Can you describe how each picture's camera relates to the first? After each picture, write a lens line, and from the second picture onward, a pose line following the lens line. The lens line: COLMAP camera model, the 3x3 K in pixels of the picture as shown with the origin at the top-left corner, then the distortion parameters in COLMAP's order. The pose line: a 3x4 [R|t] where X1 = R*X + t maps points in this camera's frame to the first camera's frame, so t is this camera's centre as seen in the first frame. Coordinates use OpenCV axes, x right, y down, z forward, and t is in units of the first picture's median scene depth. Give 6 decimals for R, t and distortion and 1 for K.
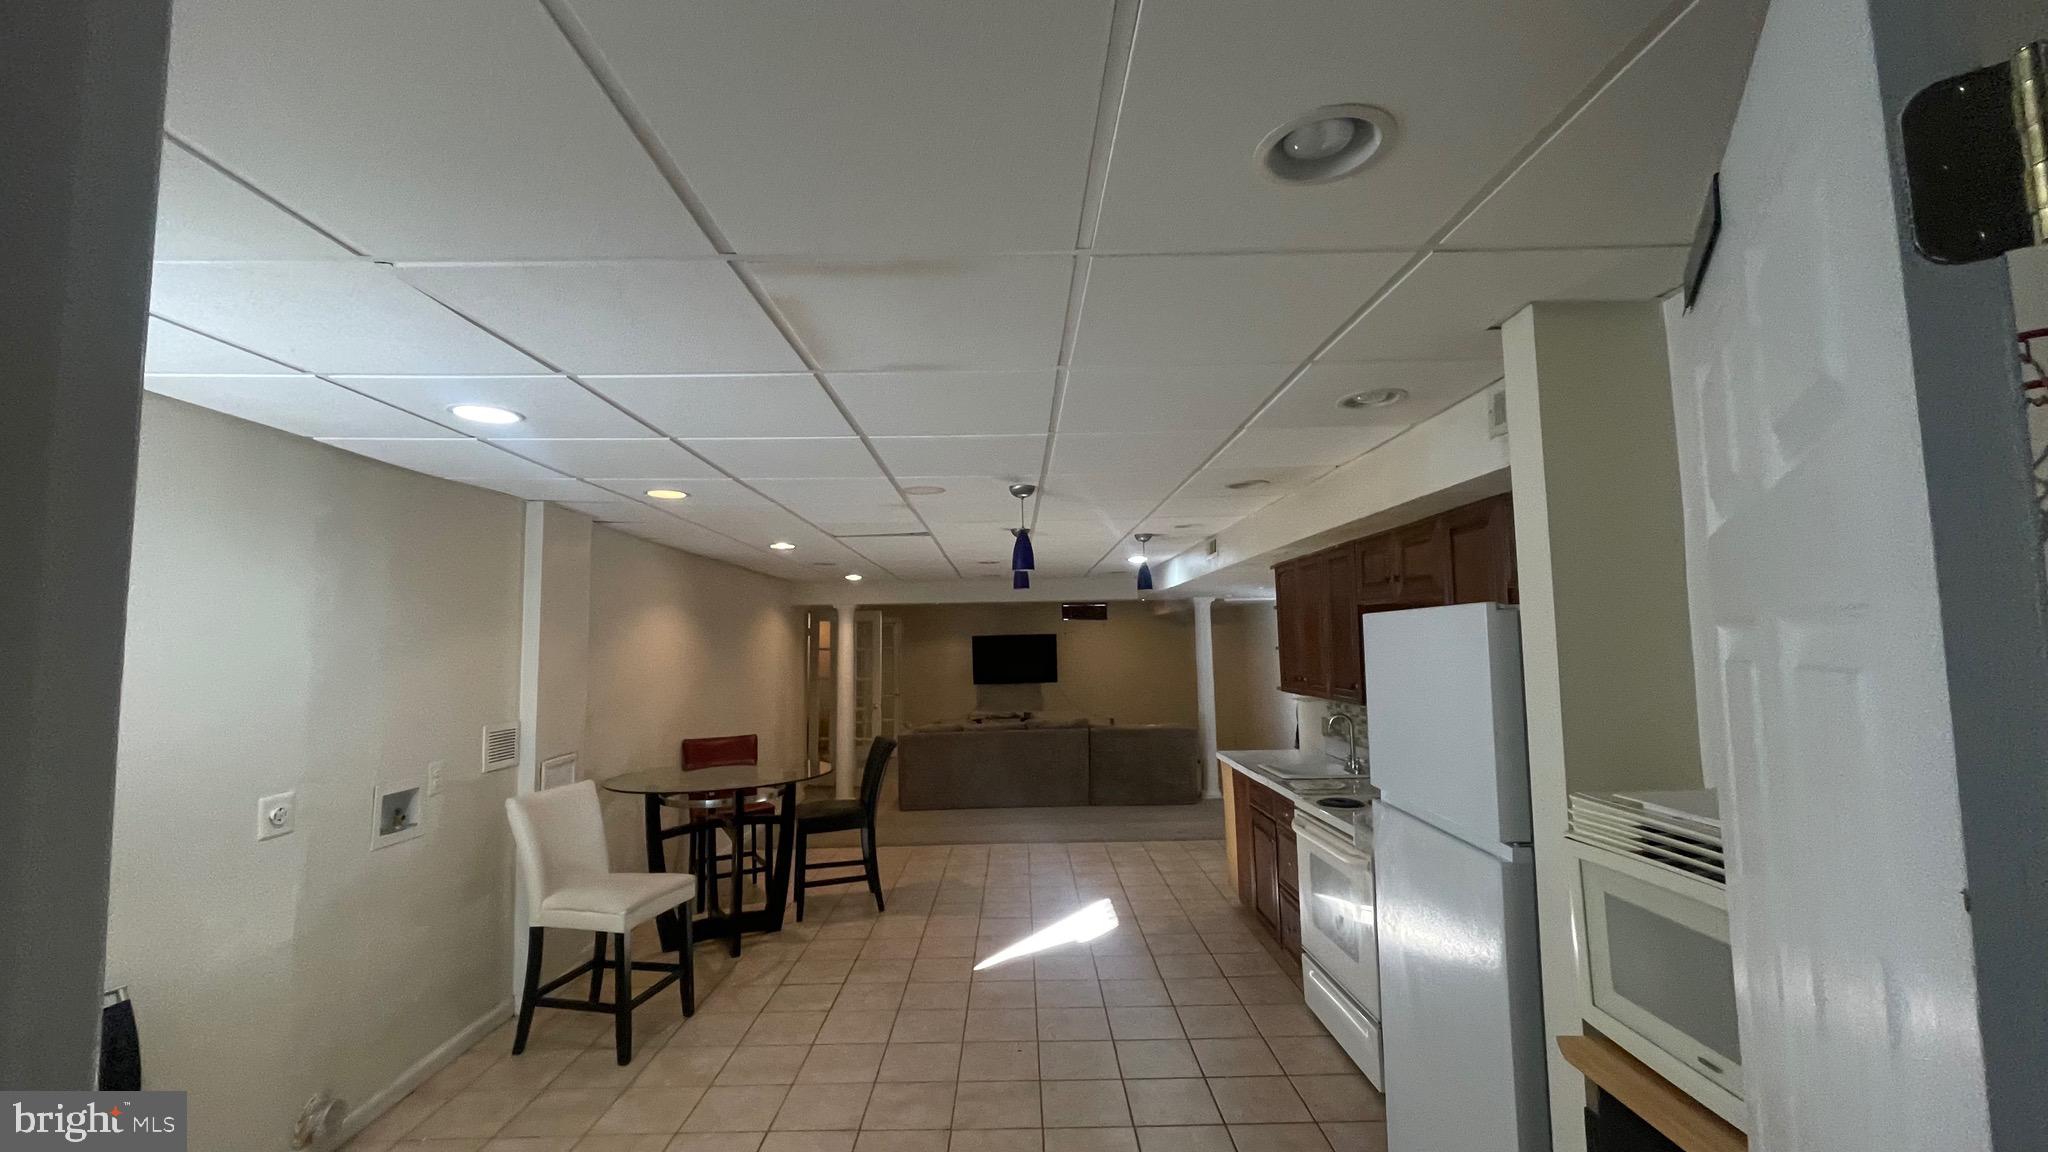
lens RADIAL K [[827.0, 0, 1020.2], [0, 827.0, 569.6], [0, 0, 1]] dist [0.011549, -0.000184]
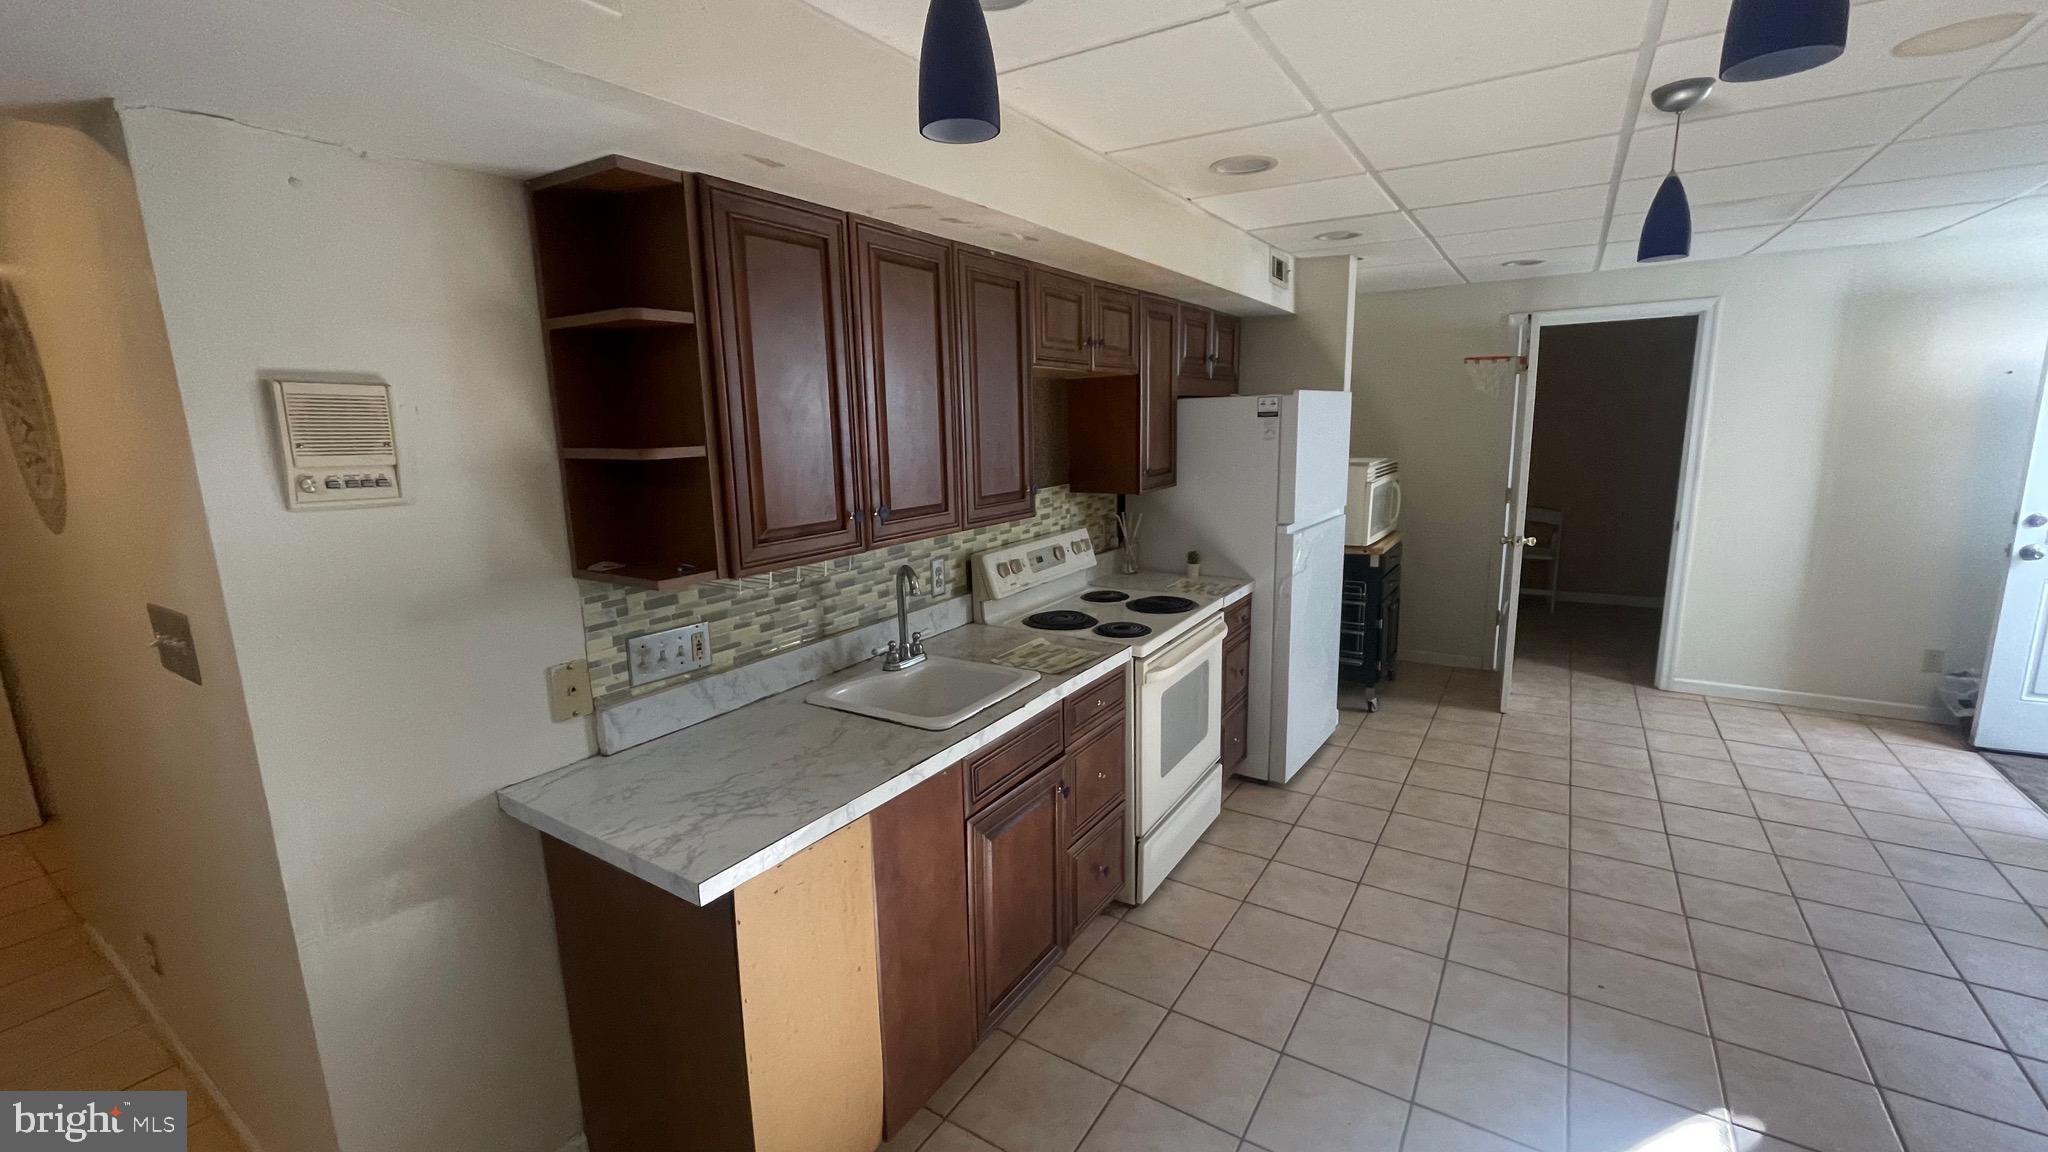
lens RADIAL K [[827.0, 0, 1020.2], [0, 827.0, 569.6], [0, 0, 1]] dist [0.011549, -0.000184]
pose [[-0.836914, -0.061707, 0.543844, 0.037874], [-0.006217, 0.994632, 0.103289, 0.122628], [-0.547299, 0.083063, -0.832805, 1.419740]]
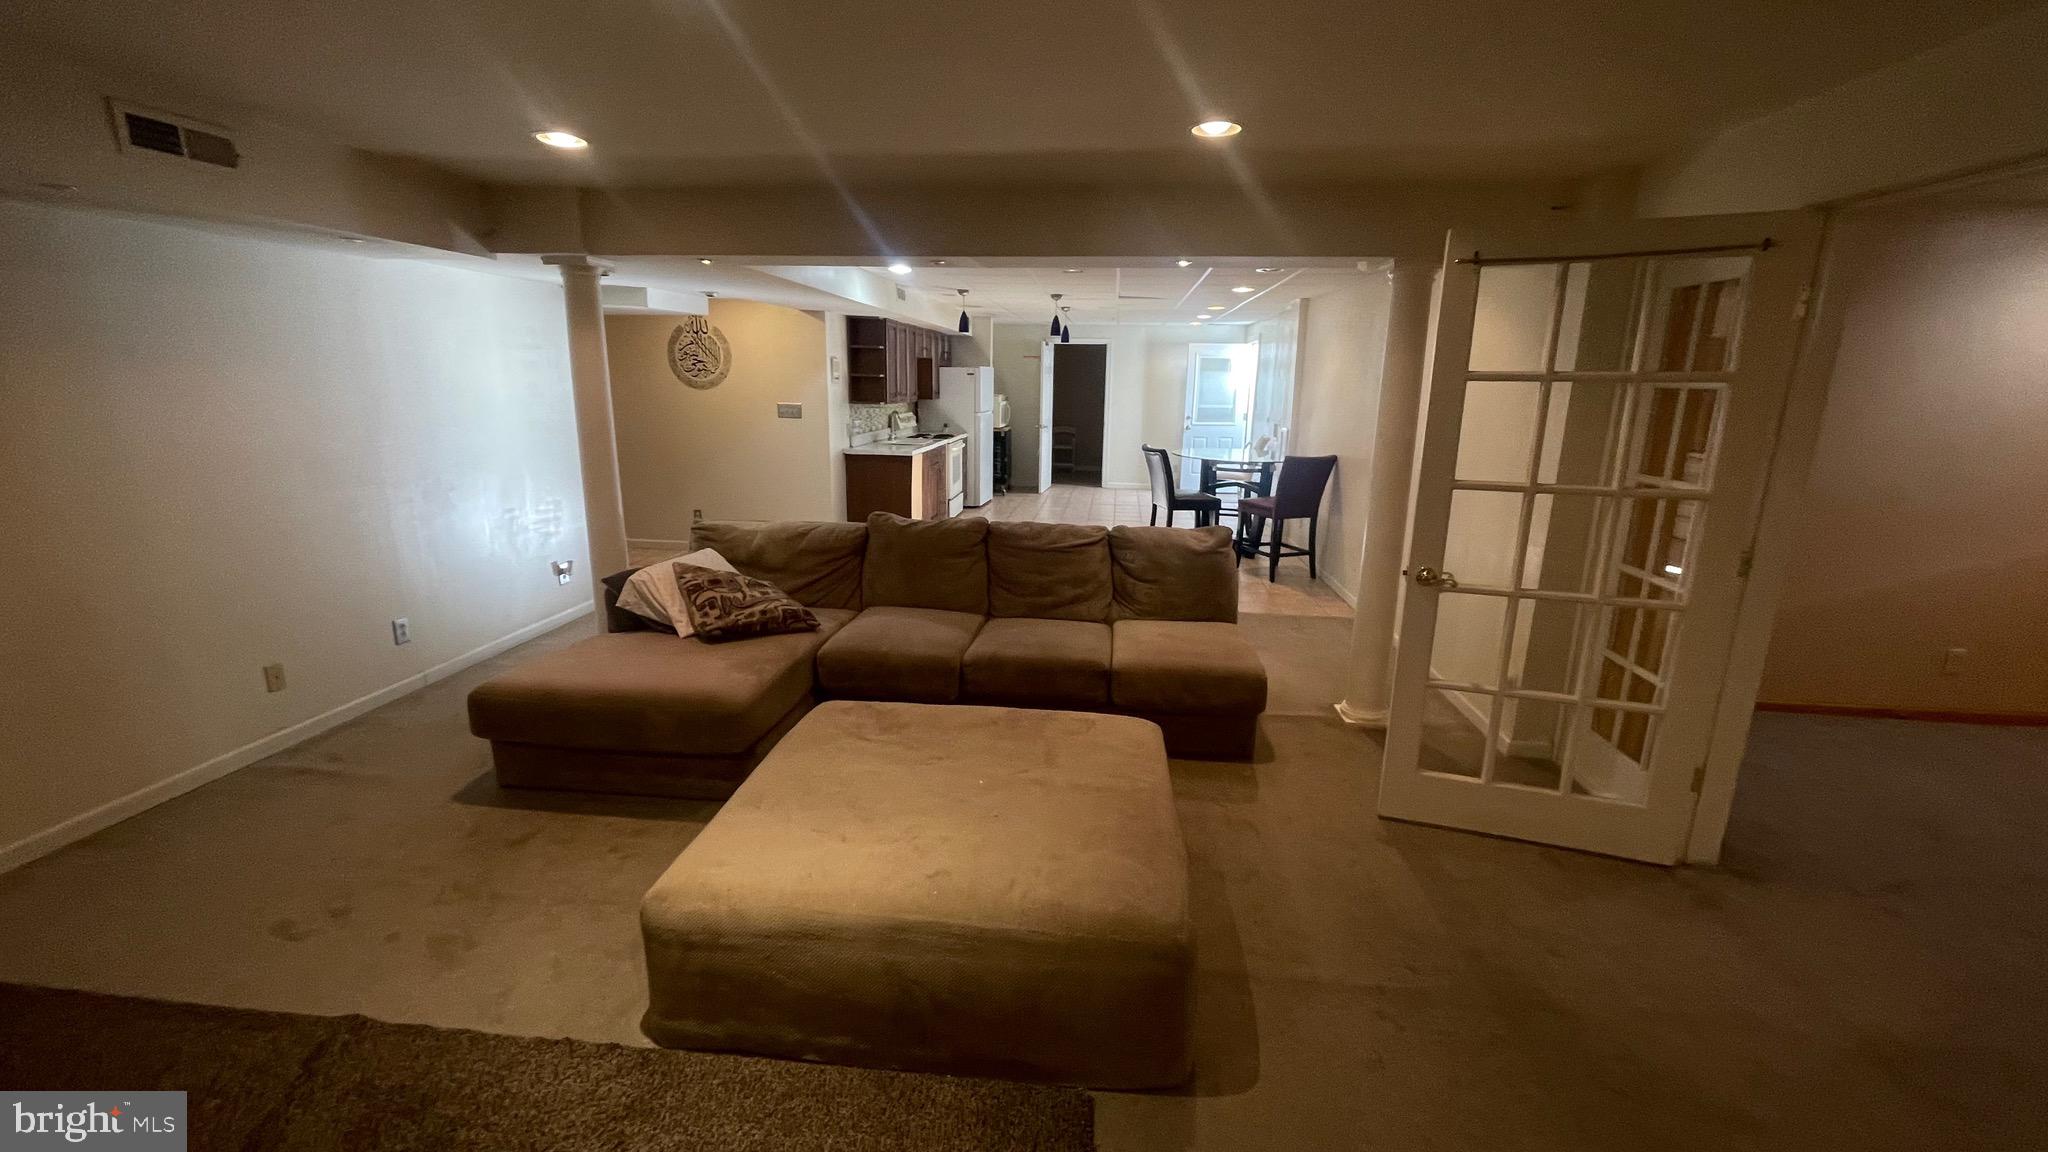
lens RADIAL K [[827.0, 0, 1020.2], [0, 827.0, 569.6], [0, 0, 1]] dist [0.011549, -0.000184]
pose [[-0.993255, -0.021626, 0.113920, -0.139583], [-0.005438, 0.990061, 0.140533, 0.278136], [-0.115827, 0.138966, -0.983500, 3.023051]]
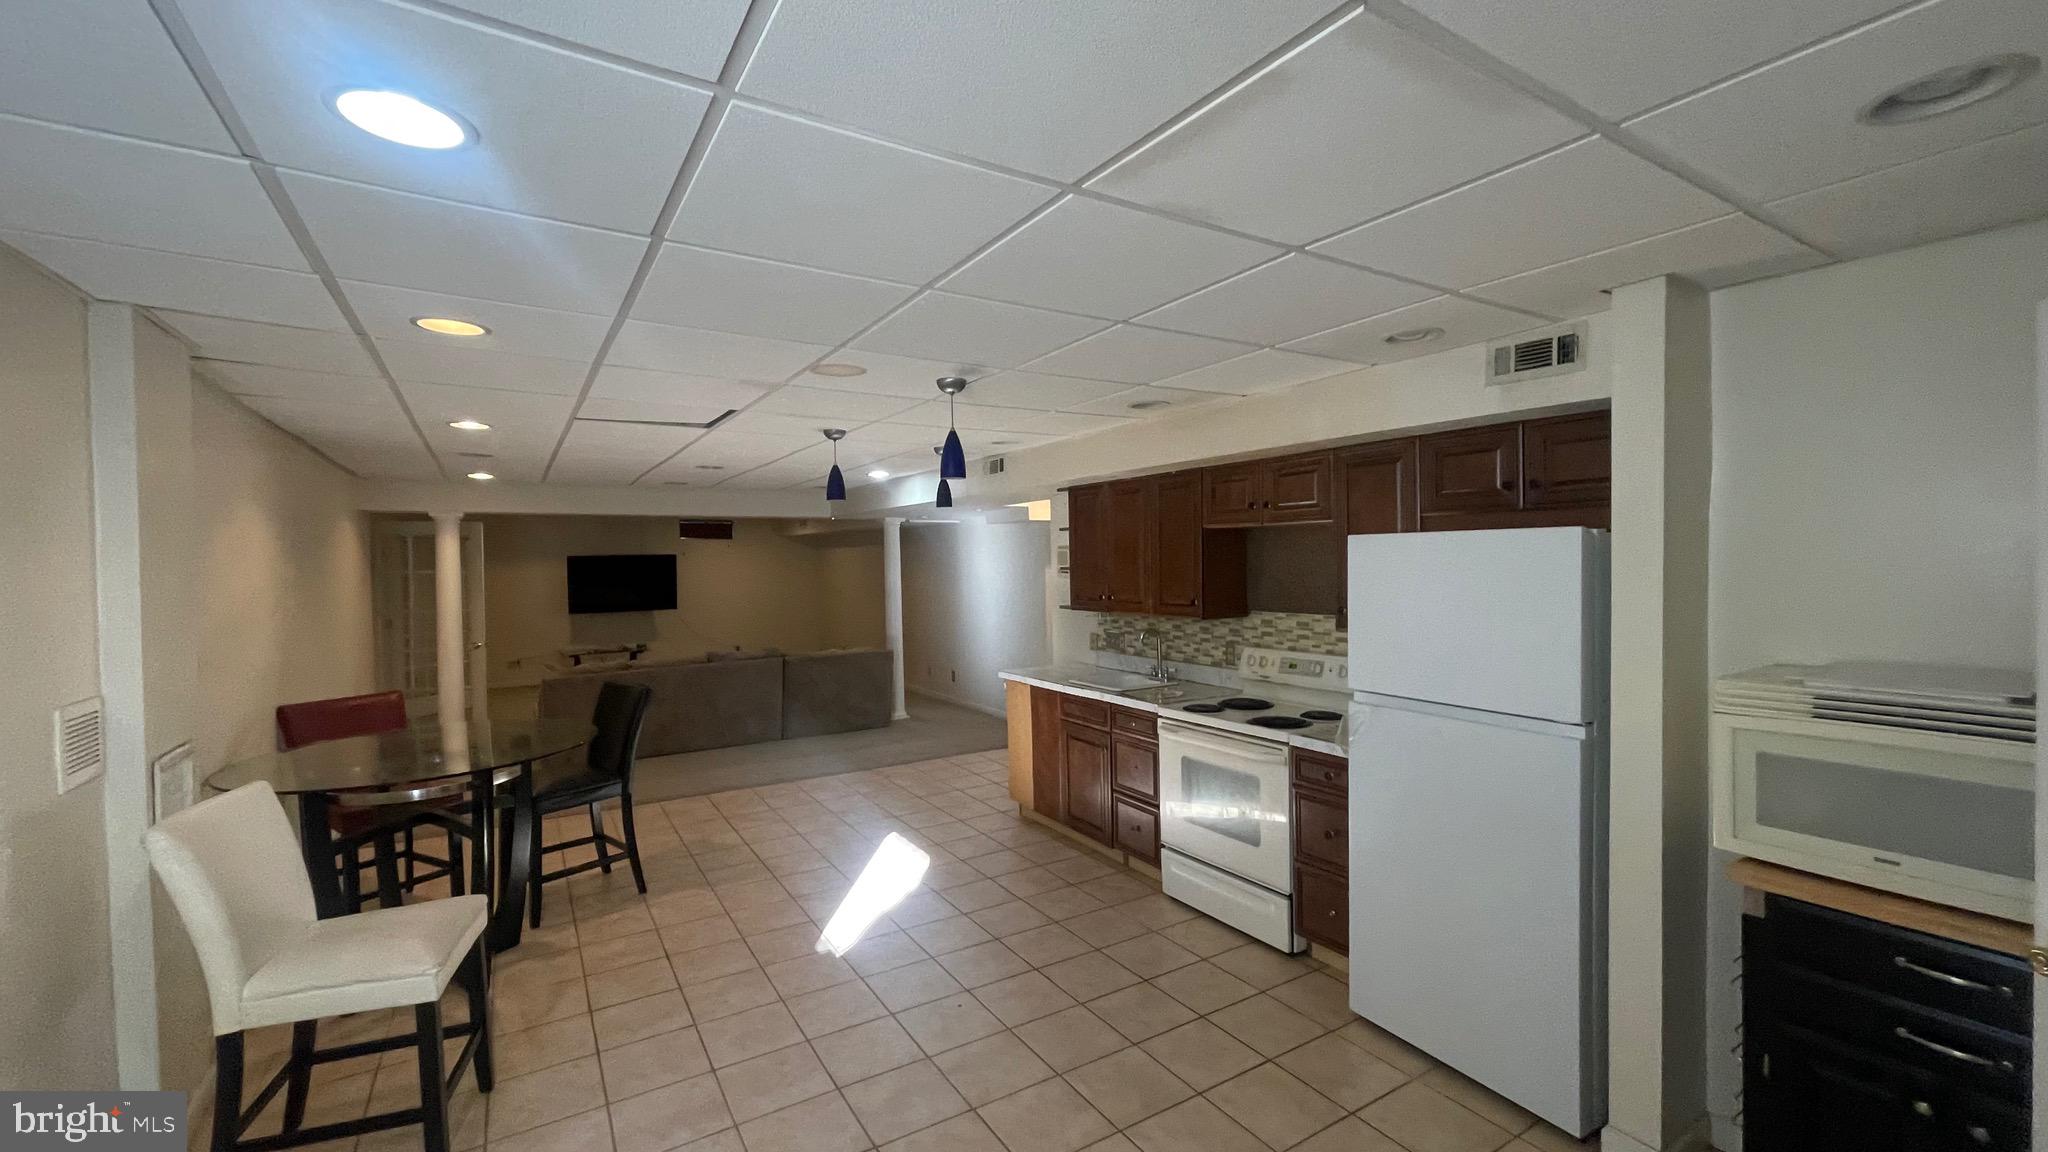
lens RADIAL K [[827.0, 0, 1020.2], [0, 827.0, 569.6], [0, 0, 1]] dist [0.011549, -0.000184]
pose [[0.851350, -0.001067, 0.524596, -0.331730], [-0.047630, 0.995711, 0.079322, 0.019451], [-0.522431, -0.092517, 0.847648, 0.180505]]
